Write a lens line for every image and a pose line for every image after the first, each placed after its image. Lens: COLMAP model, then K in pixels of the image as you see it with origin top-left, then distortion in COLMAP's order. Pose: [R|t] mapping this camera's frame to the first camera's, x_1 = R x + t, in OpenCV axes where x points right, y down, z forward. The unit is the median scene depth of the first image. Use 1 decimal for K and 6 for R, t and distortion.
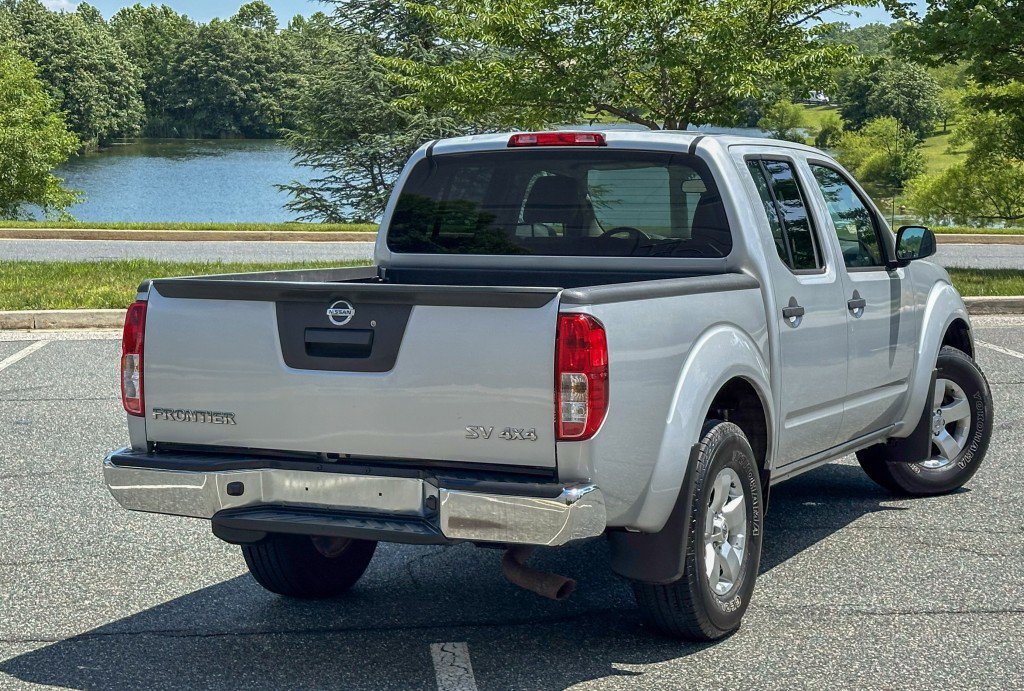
lens RADIAL K [[2045.5, 0, 512.0], [0, 2045.5, 345.5], [0, 0, 1]] dist [0.169859, -0.010567]
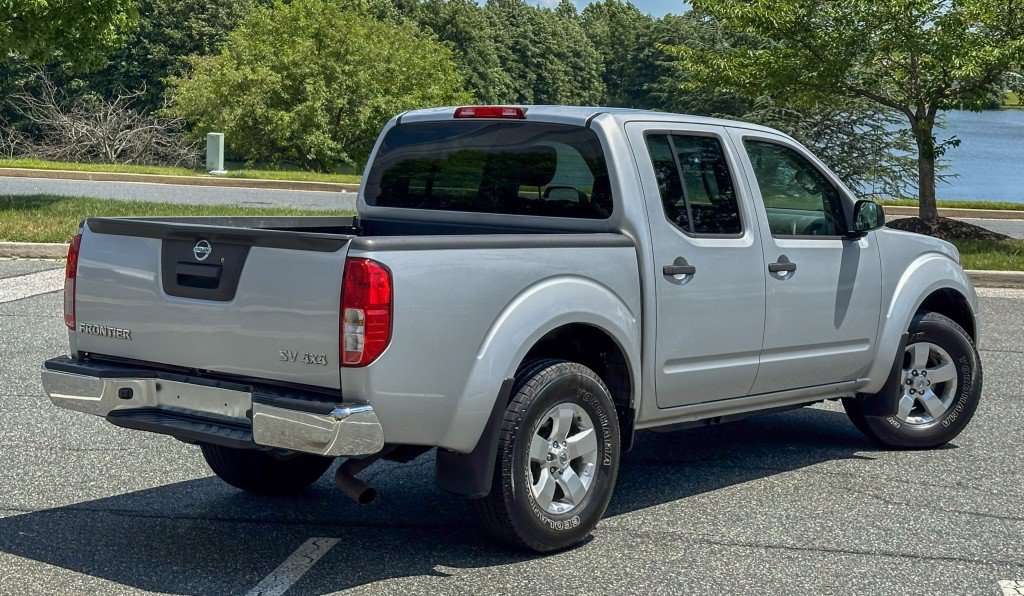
lens RADIAL K [[1806.6, 0, 511.4], [0, 1806.6, 248.2], [0, 0, 1]] dist [0.025730, 1.480898]
pose [[0.969922, 0.041646, -0.239828, 0.286019], [-0.048483, 0.998567, -0.022676, -0.001617], [0.238539, 0.033621, 0.970551, 0.016502]]
